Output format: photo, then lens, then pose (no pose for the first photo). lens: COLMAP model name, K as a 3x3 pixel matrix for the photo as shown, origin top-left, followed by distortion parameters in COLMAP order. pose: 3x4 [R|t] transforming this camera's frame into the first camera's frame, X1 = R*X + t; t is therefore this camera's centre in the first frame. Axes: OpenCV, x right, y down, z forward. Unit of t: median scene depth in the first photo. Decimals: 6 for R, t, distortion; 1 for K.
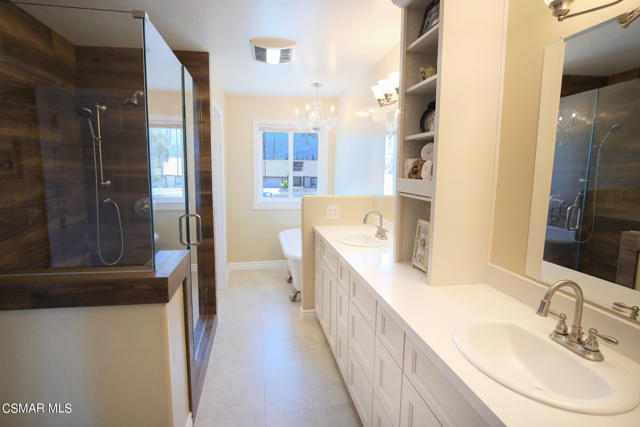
lens RADIAL K [[346.6, 0, 319.4], [0, 346.6, 212.7], [0, 0, 1]] dist [-0.005257, -0.000805]
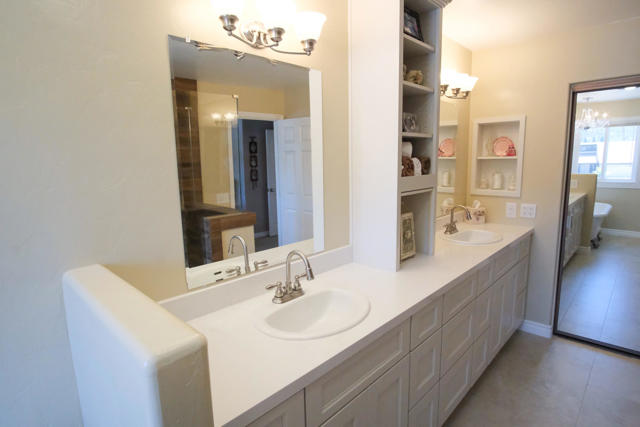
lens RADIAL K [[346.6, 0, 319.9], [0, 346.6, 212.6], [0, 0, 1]] dist [-0.005257, -0.000805]
pose [[-0.591856, -0.124513, 0.796368, -0.377123], [0.112886, 0.965455, 0.234846, -0.237867], [-0.798099, 0.228894, -0.557355, 1.522684]]
